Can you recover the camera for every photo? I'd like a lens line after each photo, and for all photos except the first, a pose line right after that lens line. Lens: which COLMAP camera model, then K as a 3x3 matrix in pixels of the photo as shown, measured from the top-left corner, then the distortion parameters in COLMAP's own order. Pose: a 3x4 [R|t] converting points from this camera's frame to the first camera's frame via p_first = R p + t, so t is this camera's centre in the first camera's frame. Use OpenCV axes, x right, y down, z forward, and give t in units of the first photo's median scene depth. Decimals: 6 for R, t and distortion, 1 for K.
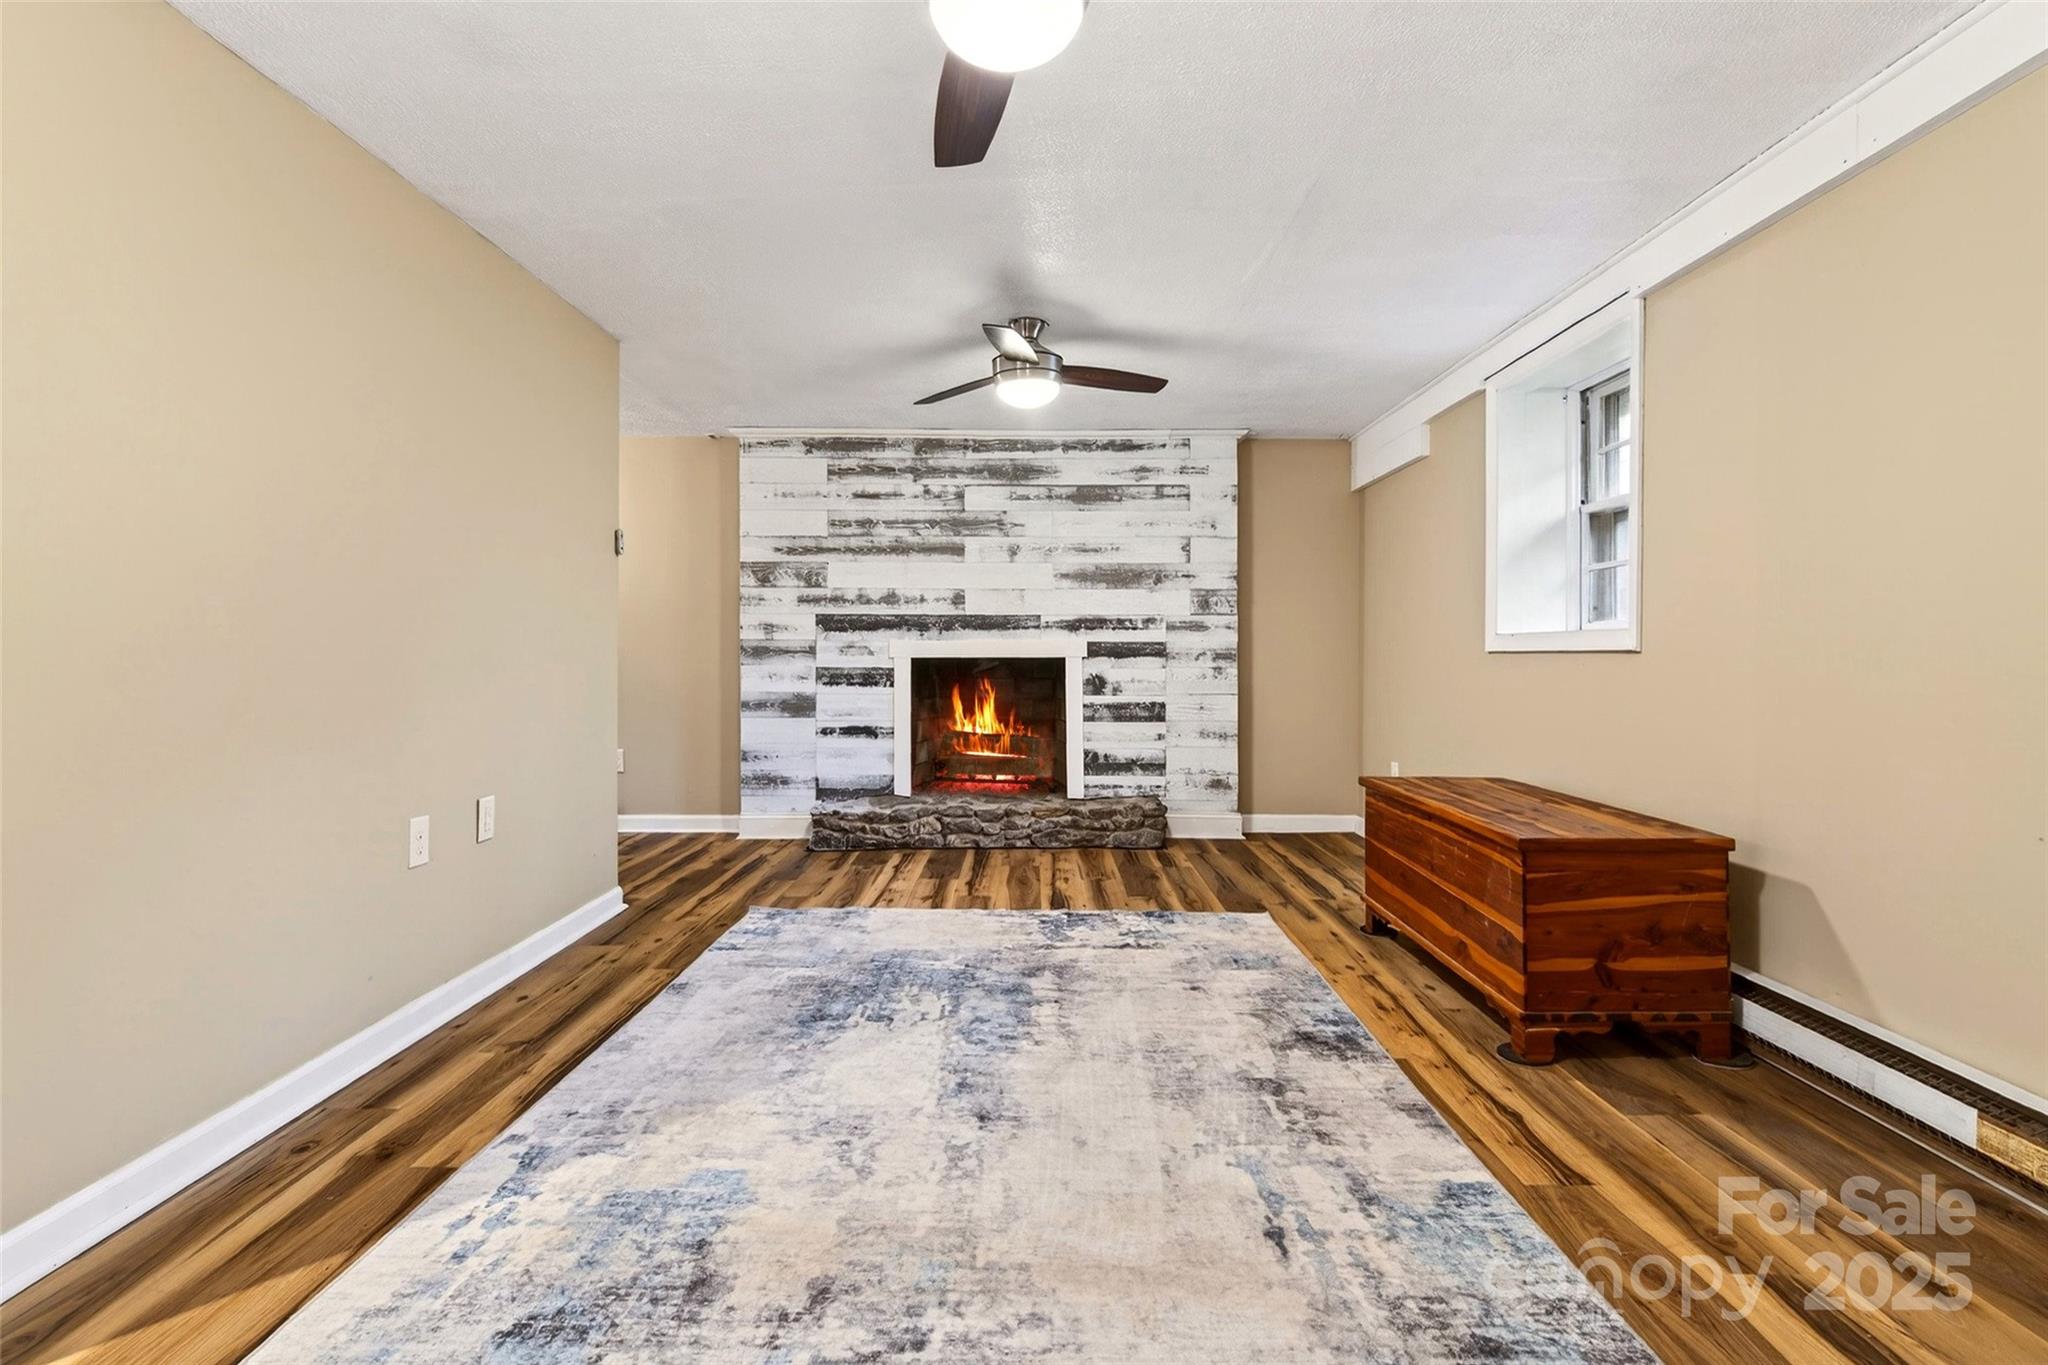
lens RADIAL K [[966.2, 0, 993.8], [0, 966.2, 651.7], [0, 0, 1]] dist [0.010520, -0.003123]
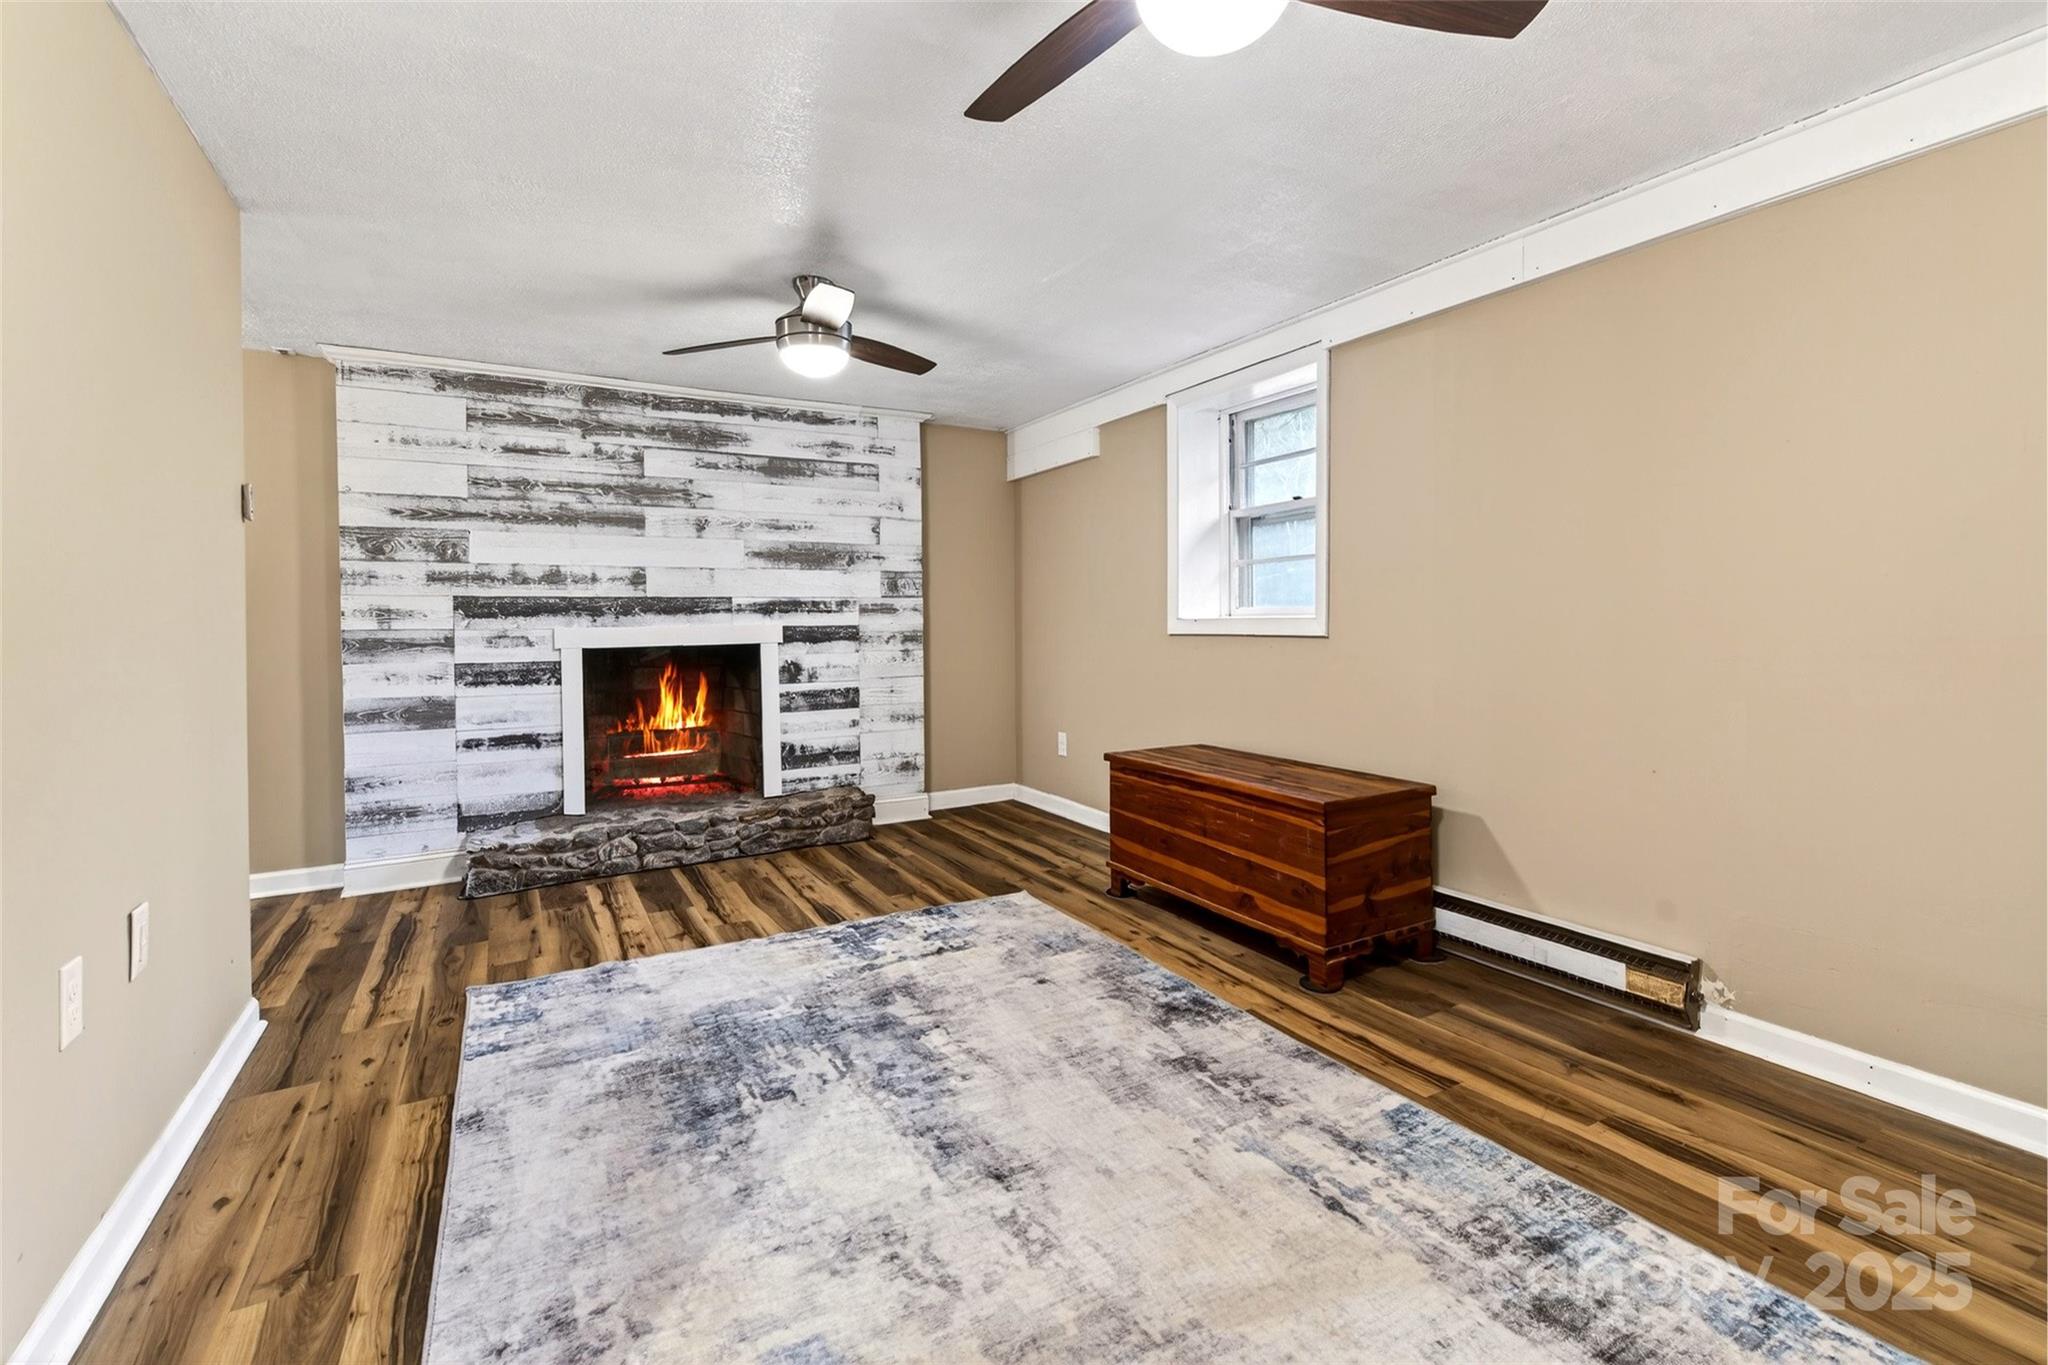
lens RADIAL K [[966.2, 0, 1038.9], [0, 966.2, 627.9], [0, 0, 1]] dist [0.010520, -0.003123]
pose [[0.862254, -0.012149, 0.506330, -0.173261], [0.007956, 0.999914, 0.010443, -0.017601], [-0.506414, -0.004976, 0.862276, 0.078916]]
